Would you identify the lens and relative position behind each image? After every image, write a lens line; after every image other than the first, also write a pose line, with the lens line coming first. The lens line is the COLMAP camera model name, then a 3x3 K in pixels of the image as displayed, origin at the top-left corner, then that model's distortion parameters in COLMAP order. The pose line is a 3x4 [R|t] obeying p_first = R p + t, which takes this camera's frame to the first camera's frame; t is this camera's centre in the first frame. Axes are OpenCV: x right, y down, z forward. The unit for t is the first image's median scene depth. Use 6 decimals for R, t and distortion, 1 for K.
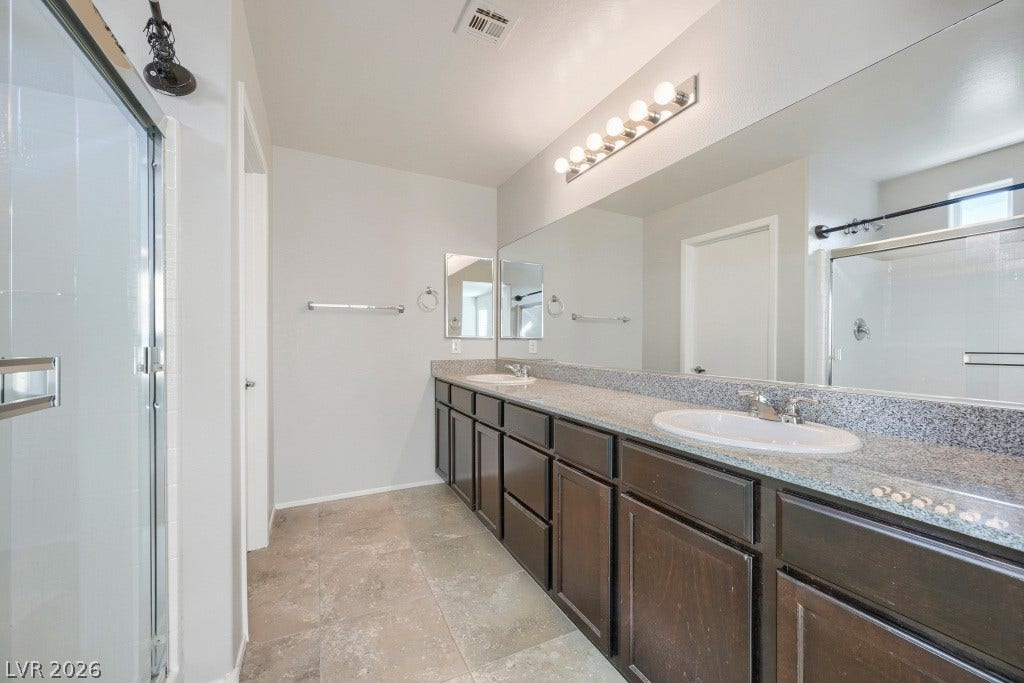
lens RADIAL K [[409.6, 0, 512.0], [0, 409.6, 341.5], [0, 0, 1]] dist [0.000250, 0.000031]
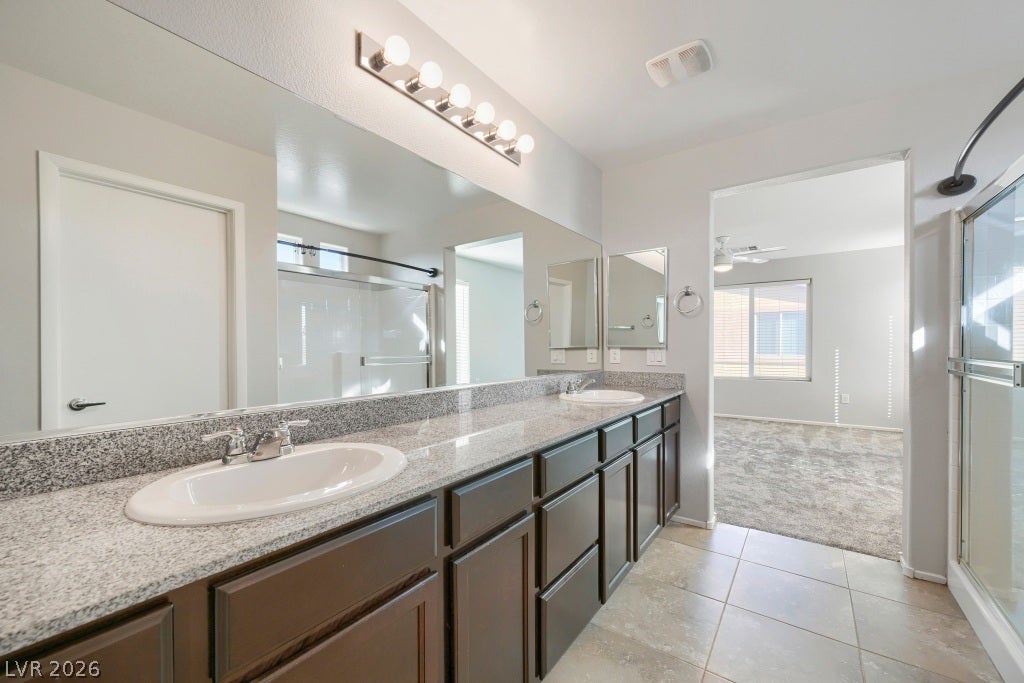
lens RADIAL K [[409.6, 0, 512.0], [0, 409.6, 341.5], [0, 0, 1]] dist [0.000250, 0.000031]
pose [[-0.472121, 0.009577, 0.881482, -0.682751], [0.002612, 0.999952, -0.009466, -0.023253], [-0.881530, -0.002166, -0.472123, 1.640025]]
